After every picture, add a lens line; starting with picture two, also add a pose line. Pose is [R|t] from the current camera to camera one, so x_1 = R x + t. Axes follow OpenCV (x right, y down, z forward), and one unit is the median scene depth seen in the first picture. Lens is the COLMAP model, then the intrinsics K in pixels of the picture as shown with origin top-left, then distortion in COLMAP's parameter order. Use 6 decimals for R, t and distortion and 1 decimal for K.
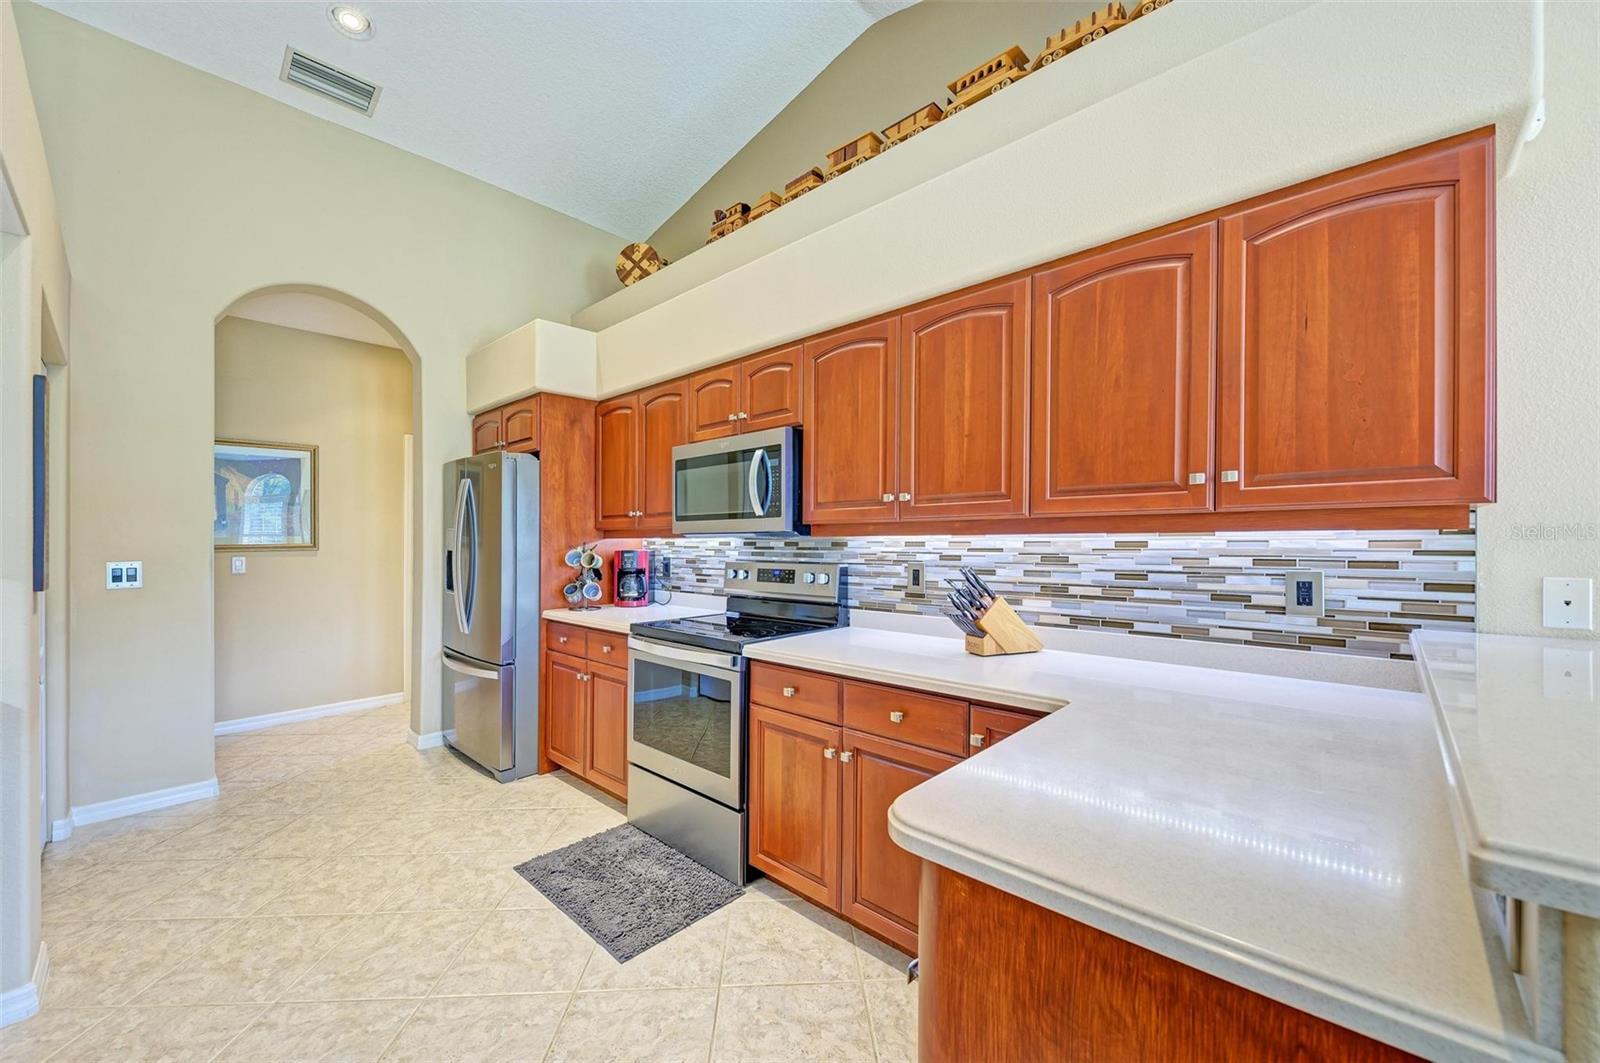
lens RADIAL K [[629.9, 0, 818.4], [0, 629.9, 524.4], [0, 0, 1]] dist [0.013905, -0.004622]
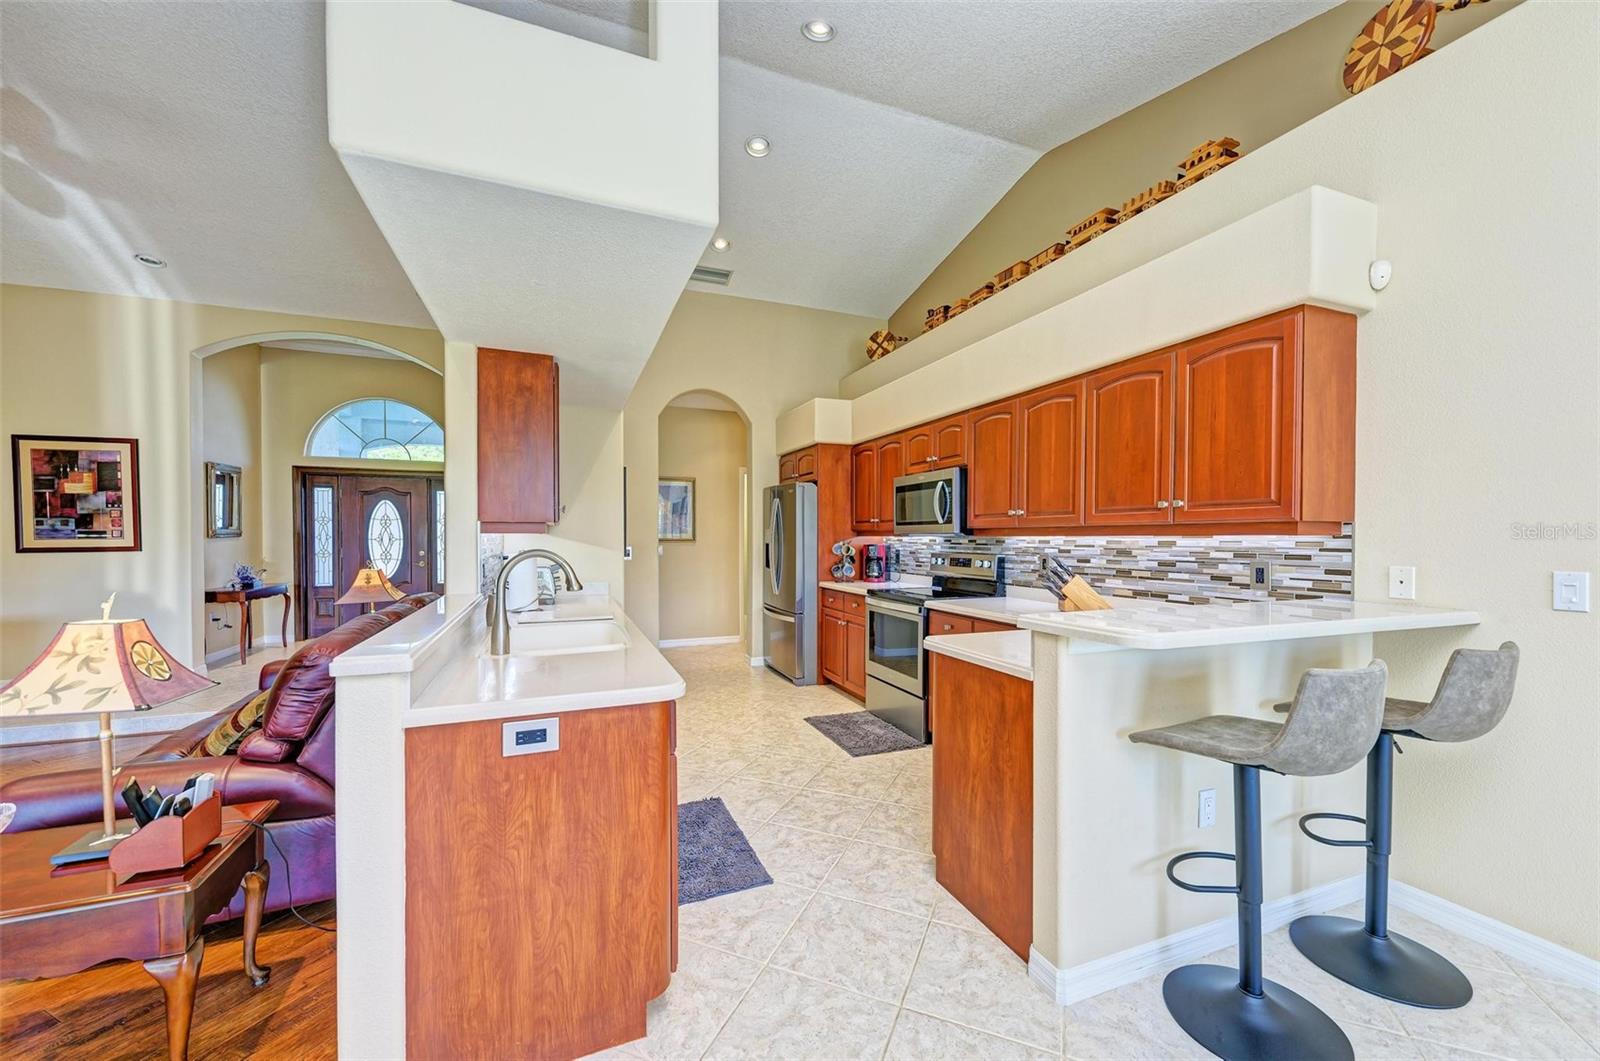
lens RADIAL K [[629.9, 0, 807.2], [0, 629.9, 536.6], [0, 0, 1]] dist [0.013905, -0.004622]
pose [[0.902113, 0.007699, -0.431431, 0.294045], [0.002198, 0.999746, 0.022437, -0.016006], [0.431494, -0.021189, 0.901867, -0.592203]]
